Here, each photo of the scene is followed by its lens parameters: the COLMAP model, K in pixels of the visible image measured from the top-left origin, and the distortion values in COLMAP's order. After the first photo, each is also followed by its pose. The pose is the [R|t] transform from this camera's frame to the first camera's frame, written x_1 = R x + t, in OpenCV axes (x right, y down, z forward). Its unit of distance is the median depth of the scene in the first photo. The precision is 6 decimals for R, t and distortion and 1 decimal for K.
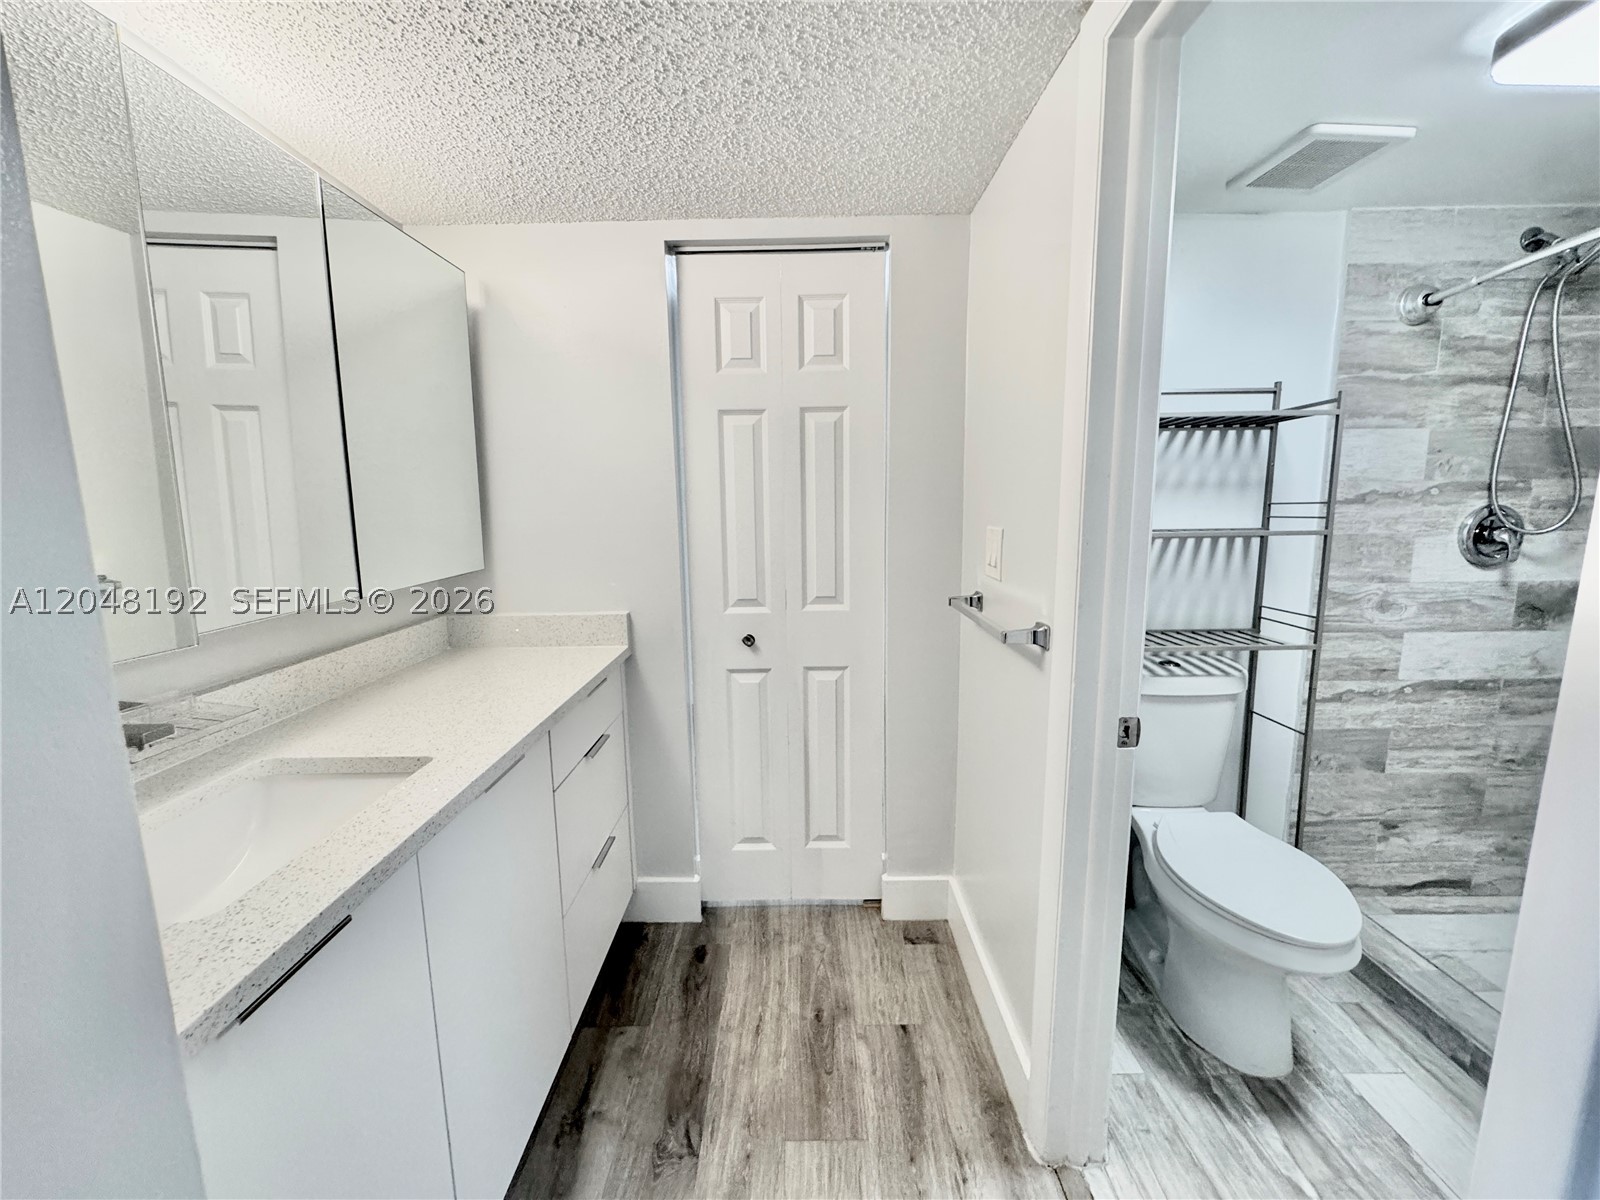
lens RADIAL K [[640.2, 0, 802.5], [0, 640.2, 596.2], [0, 0, 1]] dist [-0.004186, 0.000397]
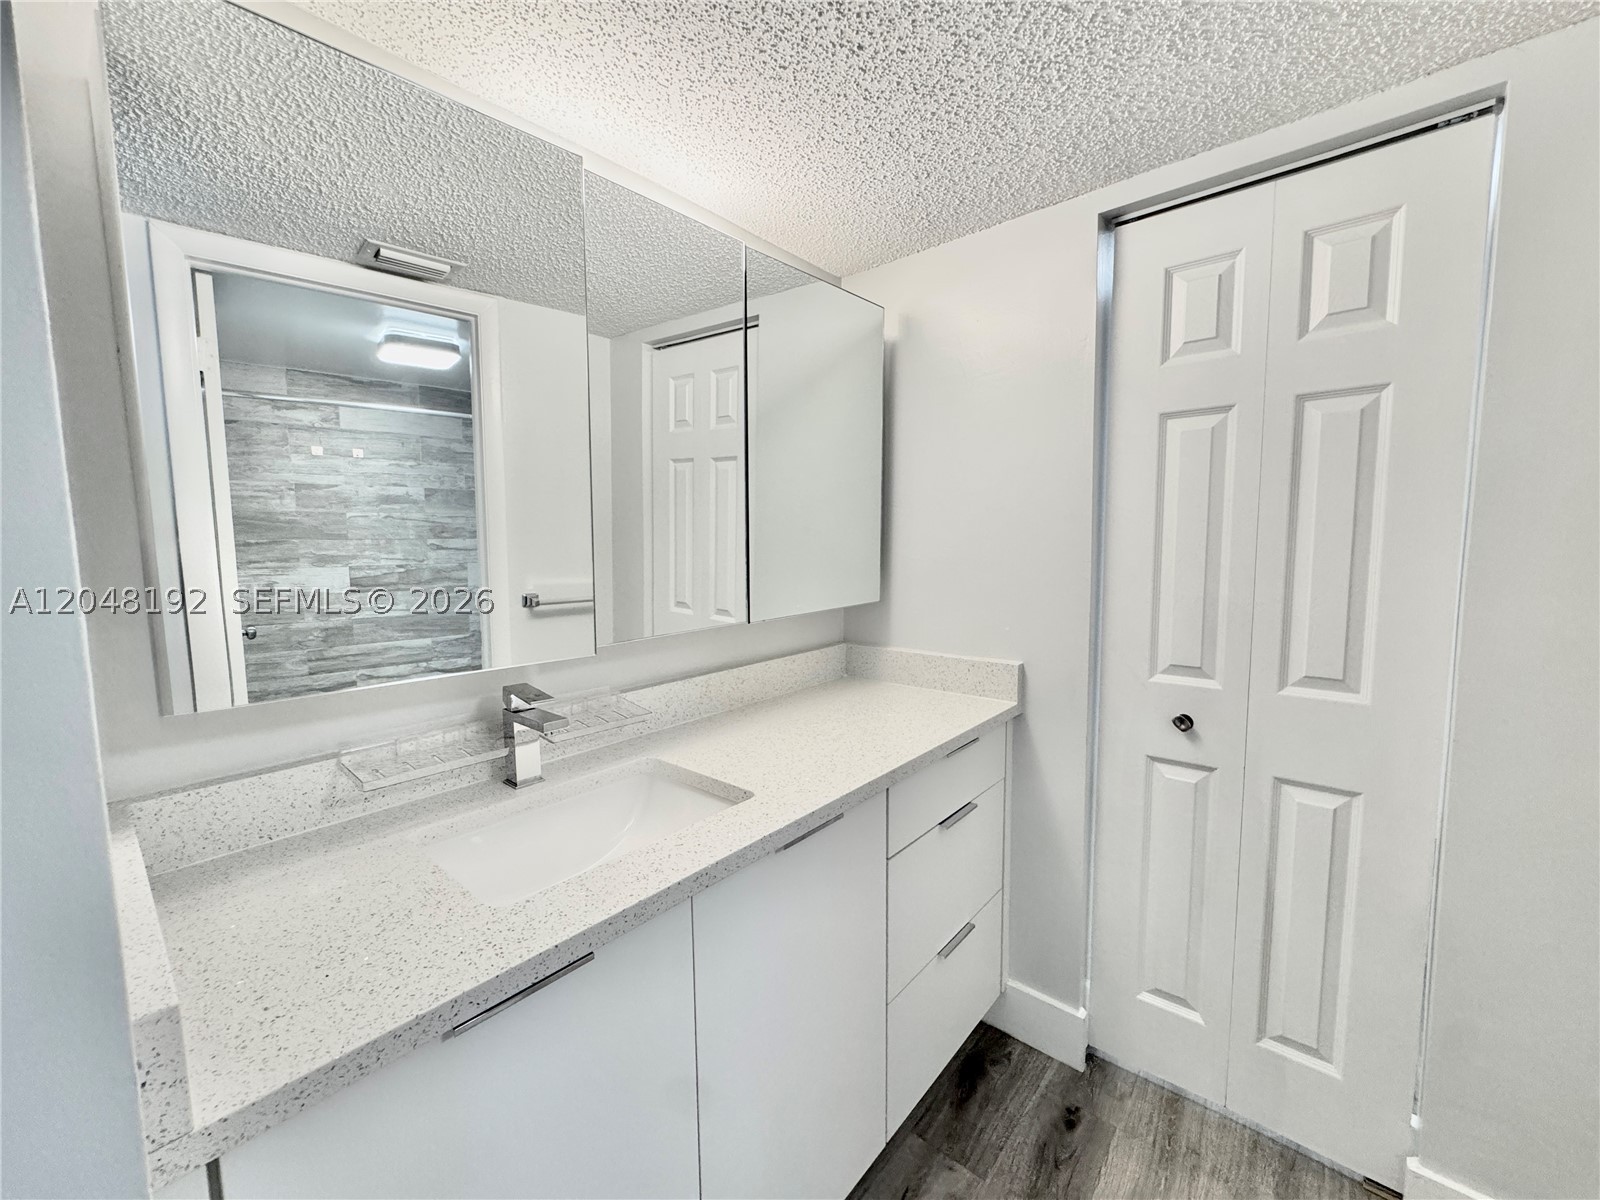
lens RADIAL K [[640.2, 0, 801.5], [0, 640.2, 597.9], [0, 0, 1]] dist [-0.004186, 0.000397]
pose [[0.756429, 0.064411, -0.650897, 0.093502], [-0.093552, 0.995562, -0.010202, -0.043604], [0.647351, 0.068610, 0.759097, 0.279338]]
